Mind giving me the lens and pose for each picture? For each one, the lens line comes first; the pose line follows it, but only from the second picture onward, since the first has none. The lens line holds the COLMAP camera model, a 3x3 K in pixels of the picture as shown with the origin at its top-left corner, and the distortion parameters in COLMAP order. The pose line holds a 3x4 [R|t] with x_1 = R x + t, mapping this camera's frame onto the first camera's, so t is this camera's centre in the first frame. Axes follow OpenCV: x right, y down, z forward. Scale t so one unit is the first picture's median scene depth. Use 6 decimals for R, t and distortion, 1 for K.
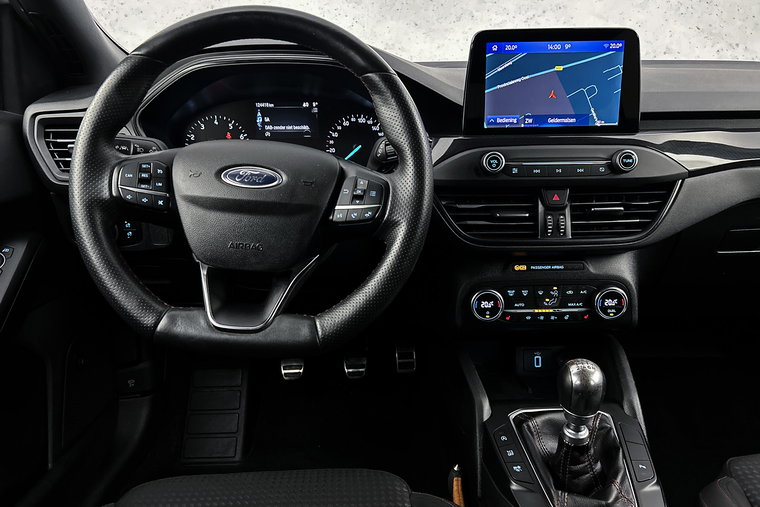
lens RADIAL K [[571.0, 0, 384.2], [0, 571.0, 251.2], [0, 0, 1]] dist [0.056309, -0.070893]
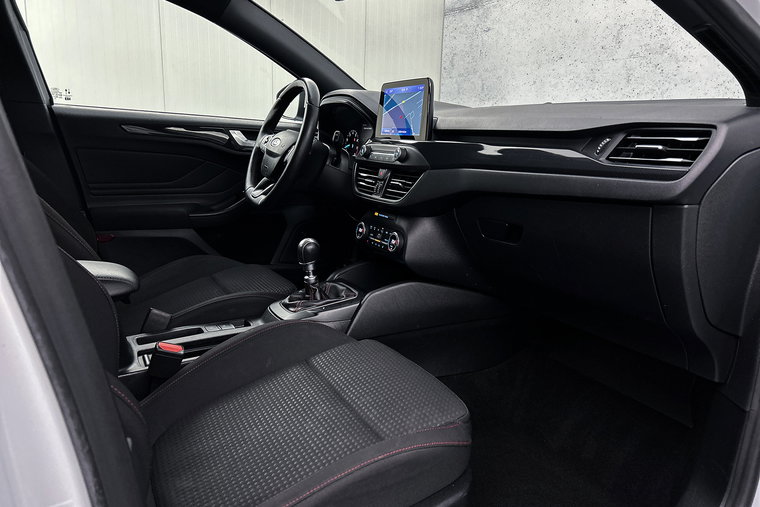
lens RADIAL K [[571.0, 0, 385.2], [0, 571.0, 253.1], [0, 0, 1]] dist [0.056309, -0.070893]
pose [[0.455904, 0.203405, -0.866474, 1.783530], [-0.301002, 0.951408, 0.064967, 0.021174], [0.837585, 0.231192, 0.494976, 0.189310]]
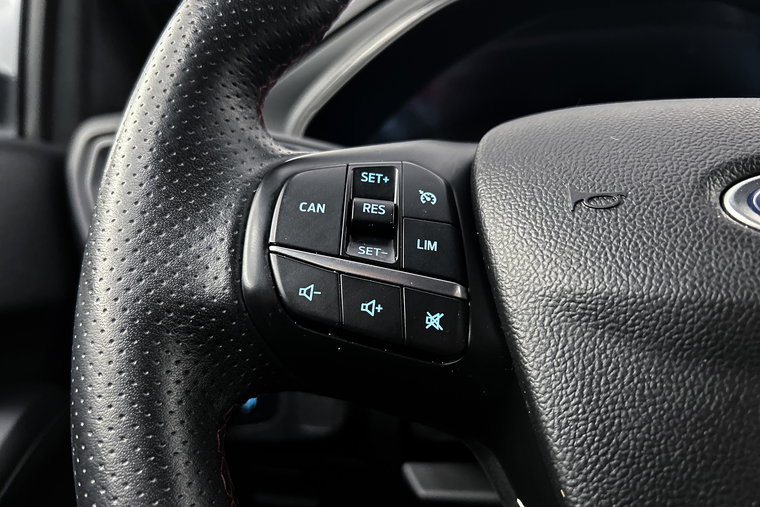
lens RADIAL K [[571.0, 0, 377.0], [0, 571.0, 253.8], [0, 0, 1]] dist [0.056309, -0.070893]
pose [[0.985358, 0.005620, -0.170408, -0.286653], [-0.043395, 0.974810, -0.218775, -0.046144], [0.164885, 0.222966, 0.960780, 0.593595]]
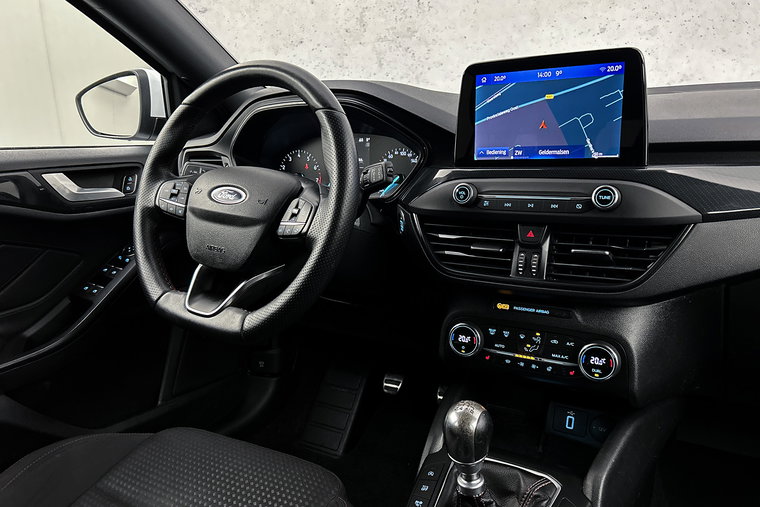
lens RADIAL K [[571.0, 0, 382.5], [0, 571.0, 254.3], [0, 0, 1]] dist [0.056309, -0.070893]
pose [[0.845935, 0.091219, -0.525427, 0.558089], [-0.123484, 0.991990, -0.026590, -0.006661], [0.518793, 0.087375, 0.850423, 0.086709]]
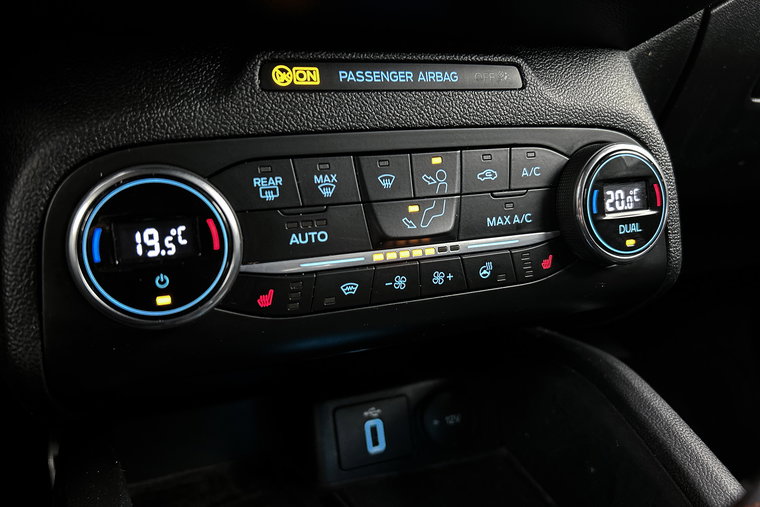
lens RADIAL K [[571.0, 0, 369.0], [0, 571.0, 259.8], [0, 0, 1]] dist [0.056309, -0.070893]
pose [[0.937375, -0.086728, 0.337352, 0.180503], [0.109188, 0.992855, -0.048145, 0.117505], [-0.330766, 0.081964, 0.940147, 0.776468]]
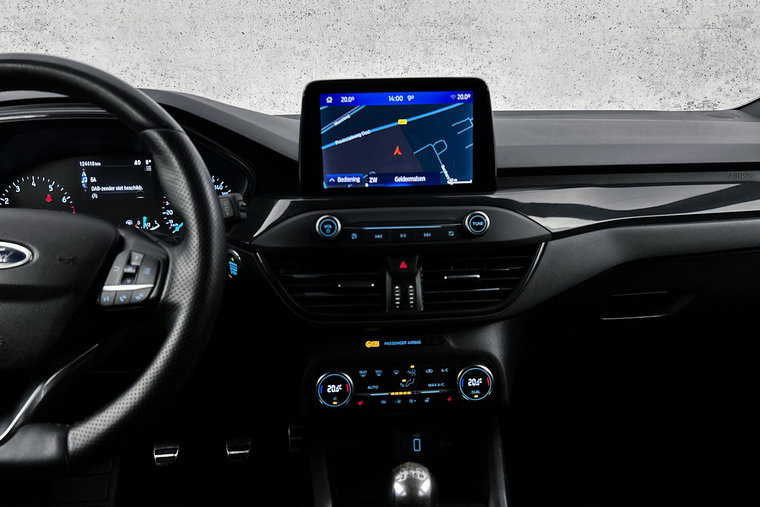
lens RADIAL K [[571.0, 0, 381.7], [0, 571.0, 253.8], [0, 0, 1]] dist [0.056309, -0.070893]
pose [[0.999097, -0.018593, 0.038199, 0.221444], [0.021420, 0.996953, -0.075001, -0.043230], [-0.036688, 0.075752, 0.996452, 0.118230]]
